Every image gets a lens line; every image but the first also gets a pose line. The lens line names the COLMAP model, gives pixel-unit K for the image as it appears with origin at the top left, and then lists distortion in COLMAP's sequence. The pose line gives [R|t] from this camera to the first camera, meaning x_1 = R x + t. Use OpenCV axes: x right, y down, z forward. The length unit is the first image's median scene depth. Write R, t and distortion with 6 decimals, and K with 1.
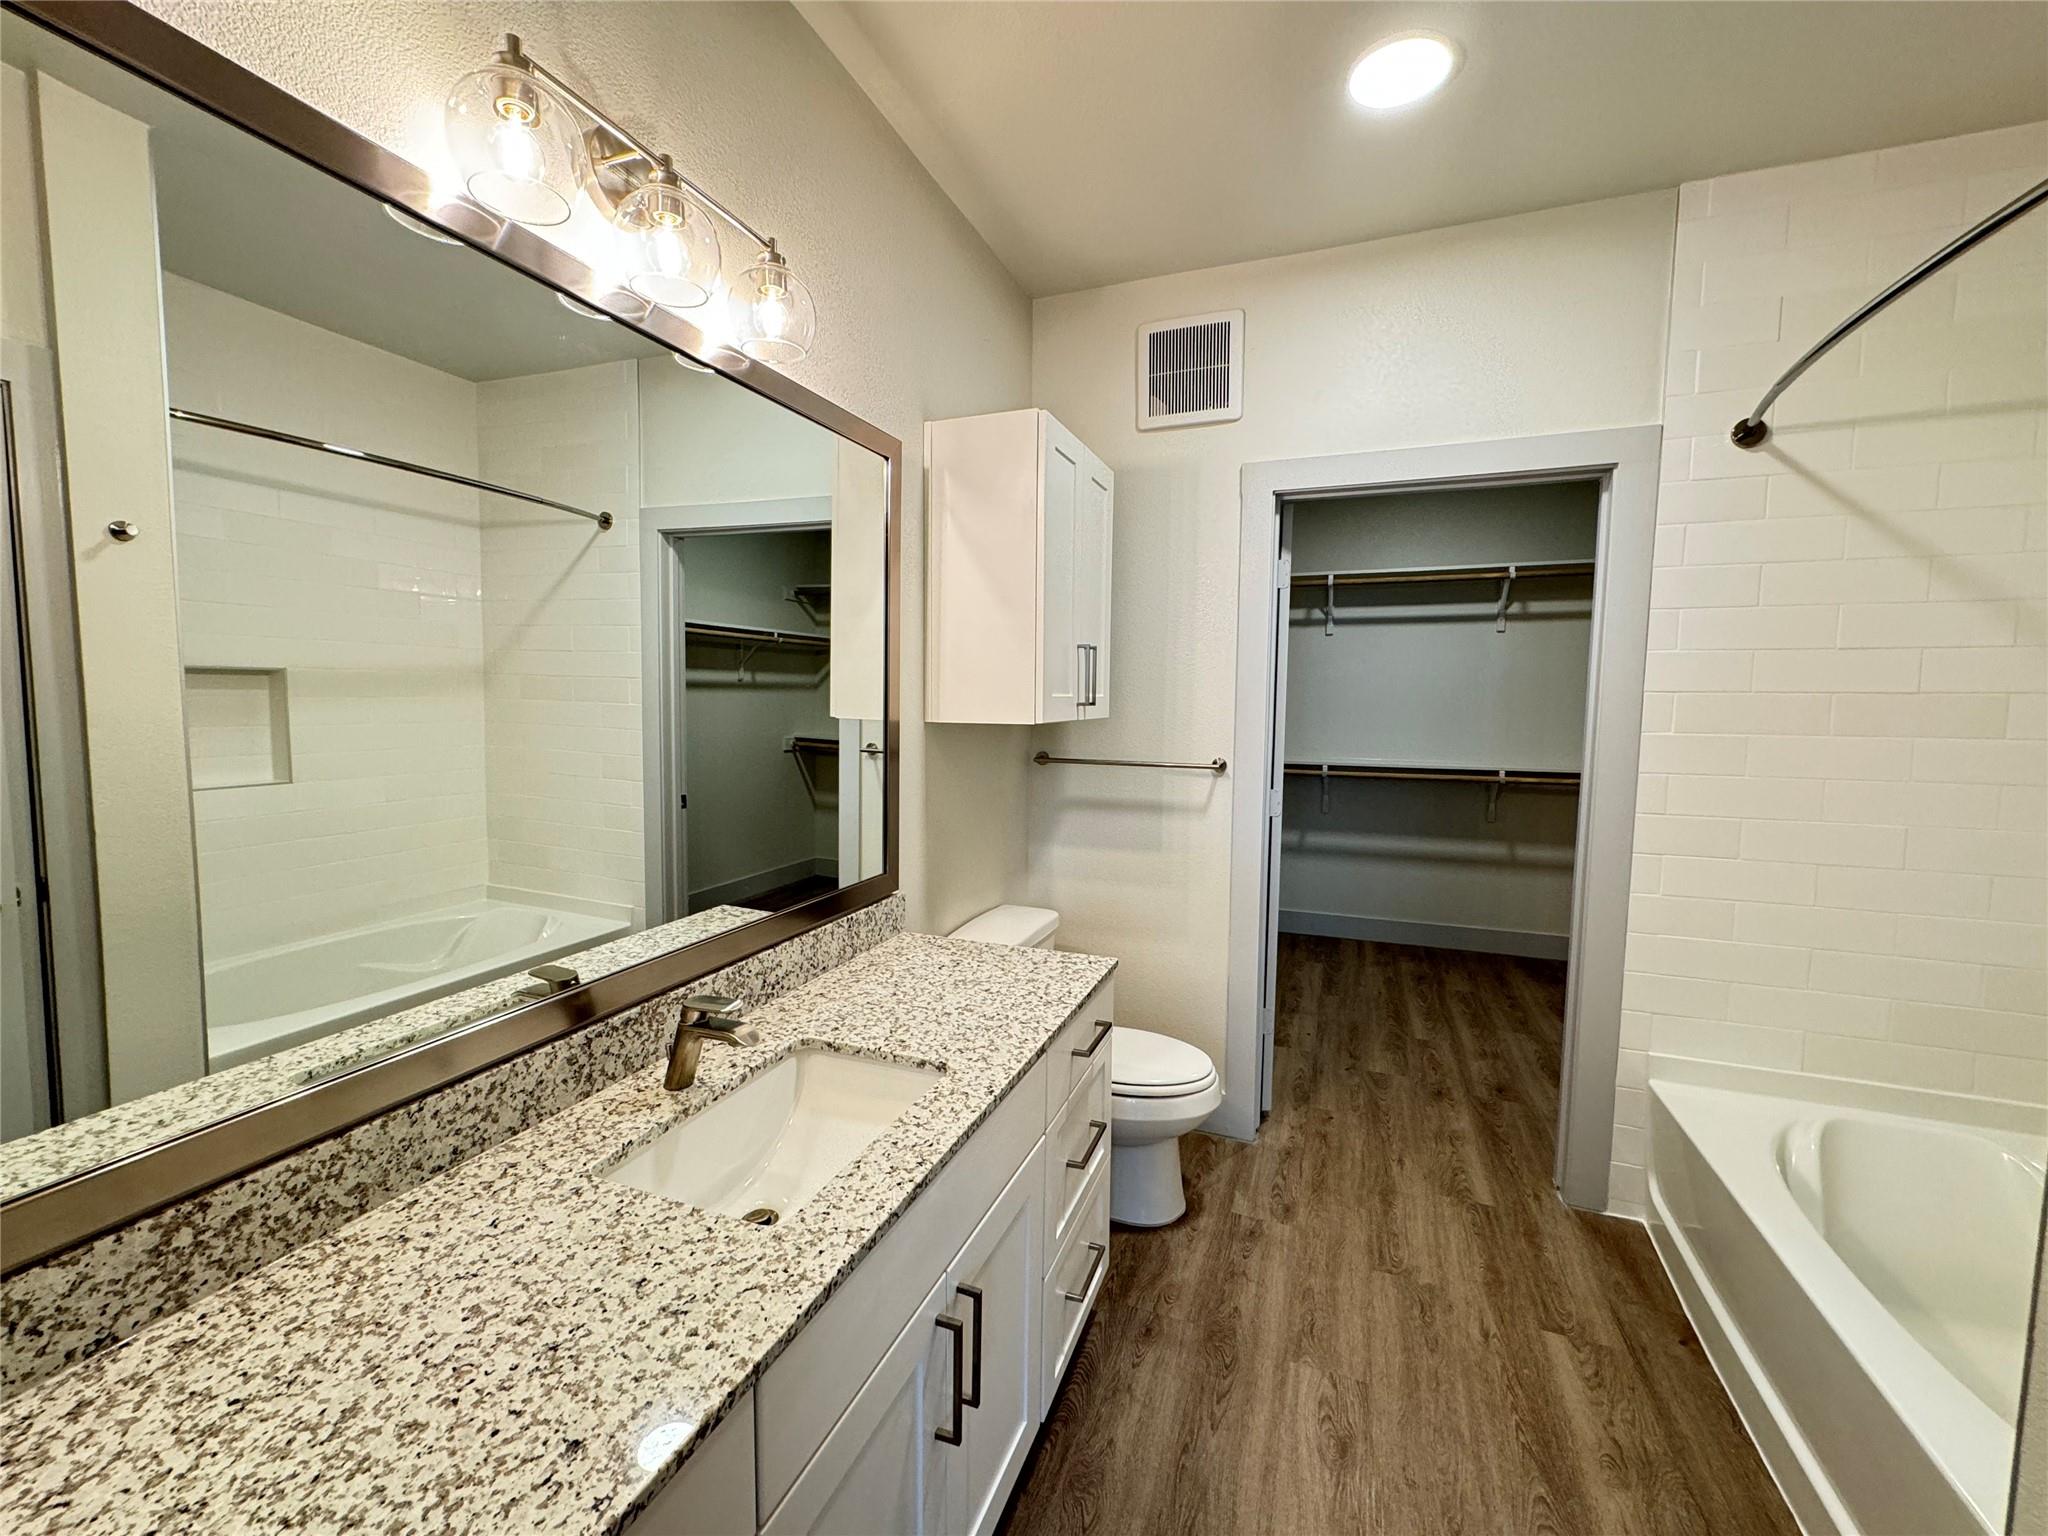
lens RADIAL K [[815.8, 0, 1024.8], [0, 815.8, 764.5], [0, 0, 1]] dist [-0.001784, 0.000002]
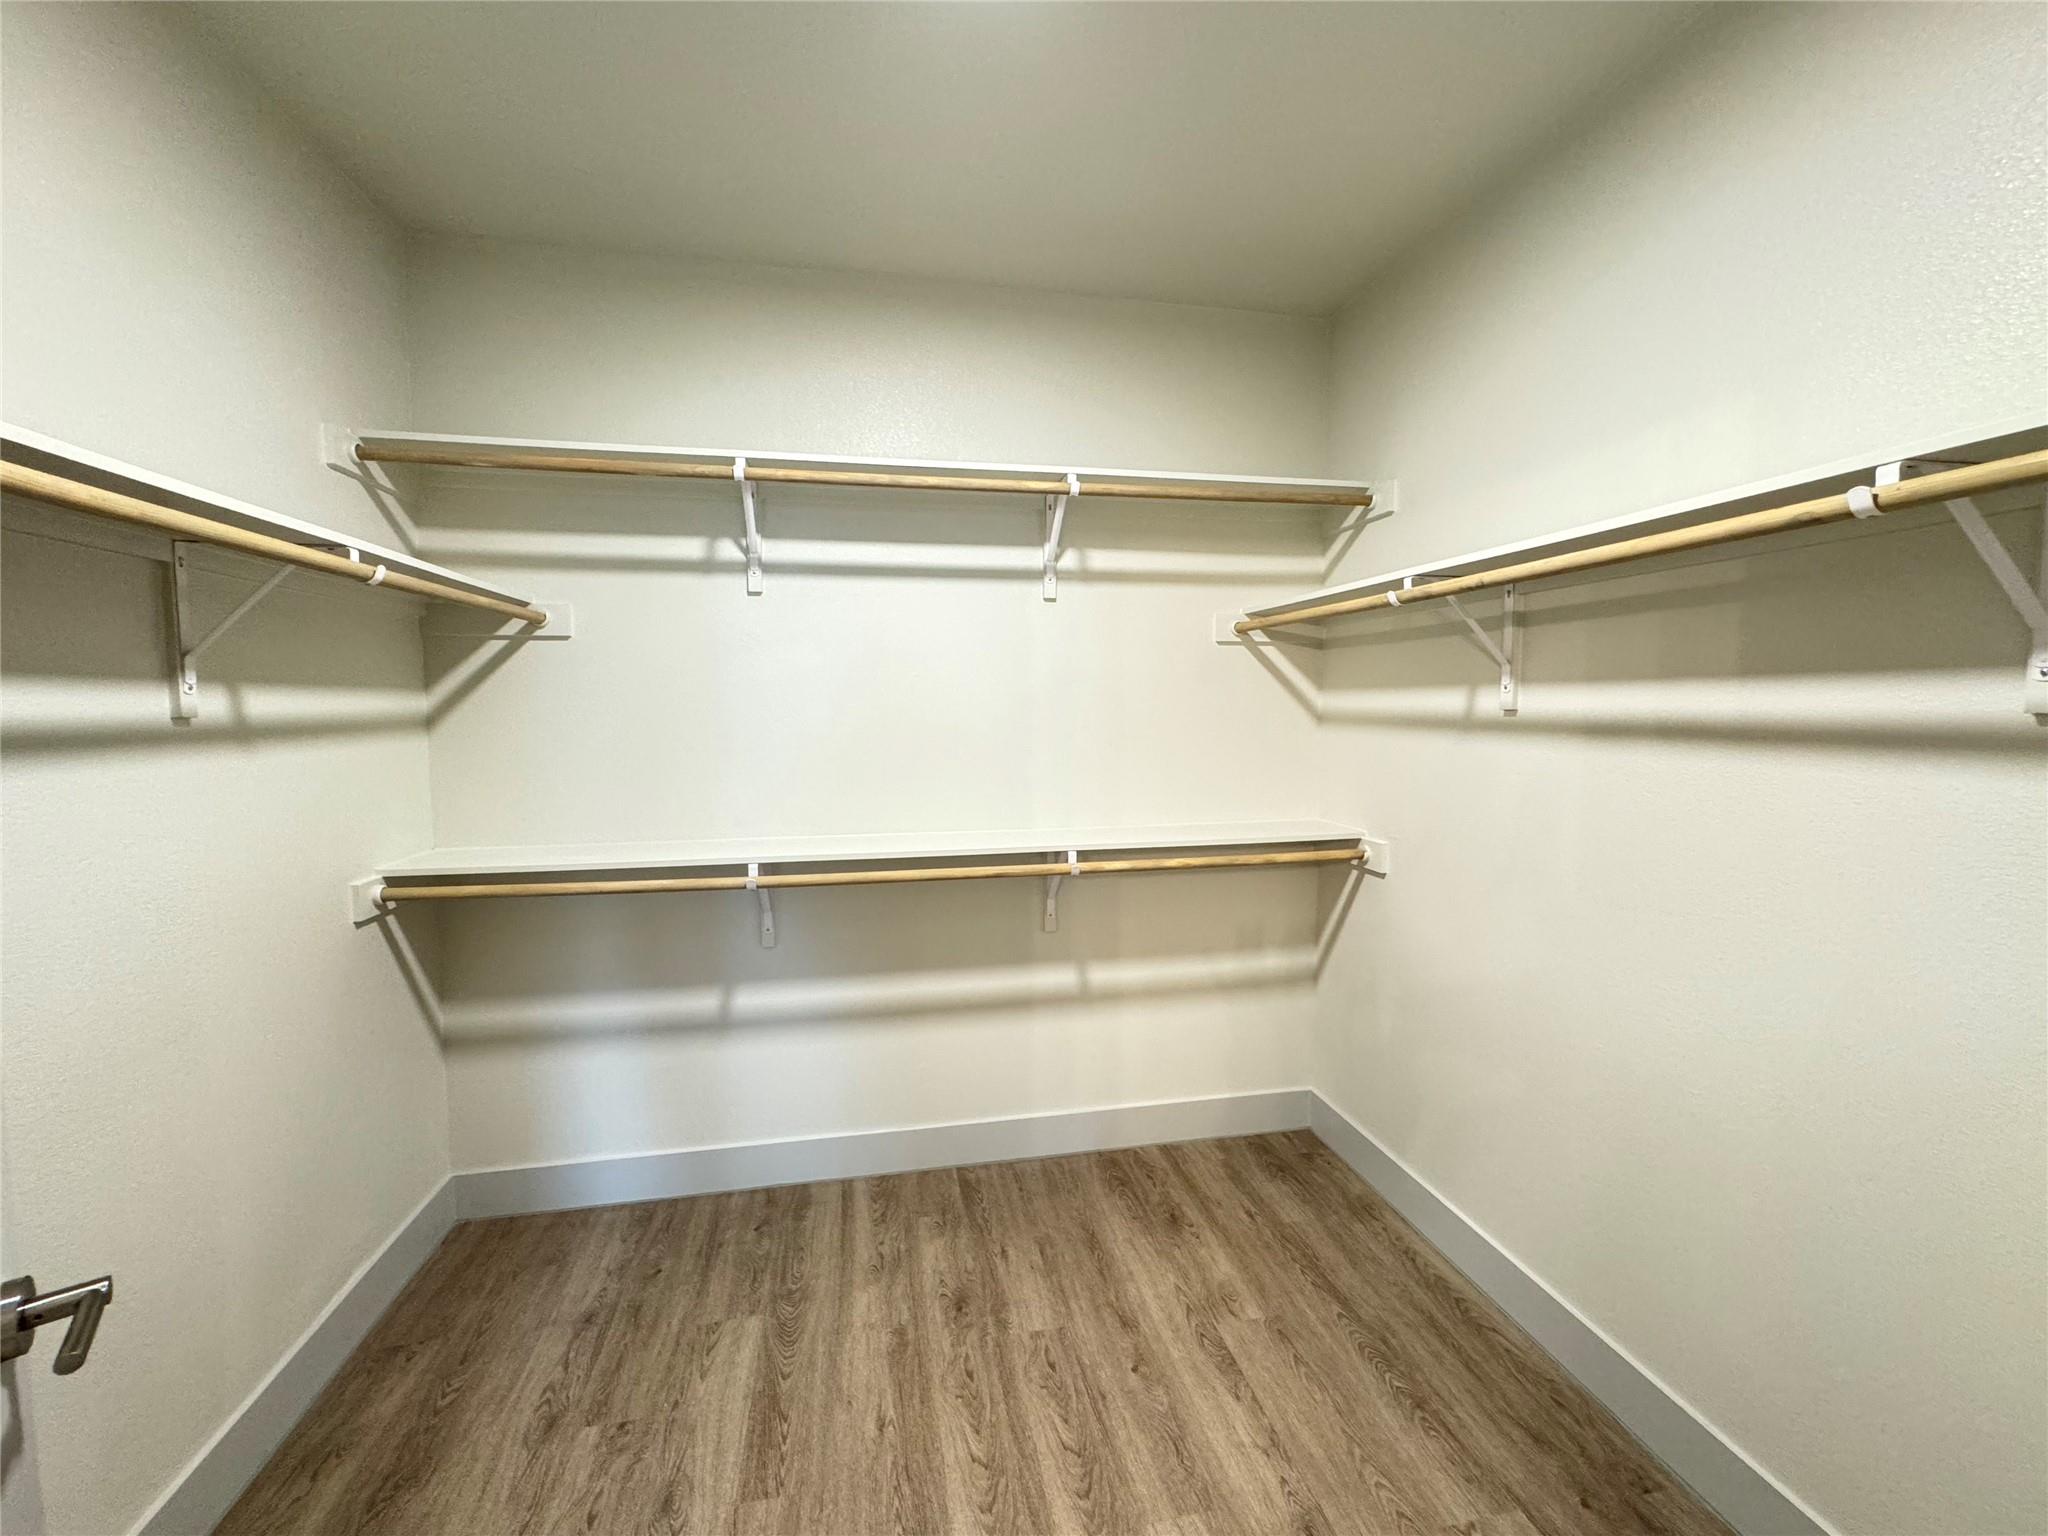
lens RADIAL K [[815.8, 0, 1024.8], [0, 815.8, 764.5], [0, 0, 1]] dist [-0.001784, 0.000002]
pose [[0.837822, -0.047231, 0.543896, 0.257086], [0.052106, 0.998621, 0.006454, -0.053634], [-0.543451, 0.022933, 0.839128, 0.540352]]
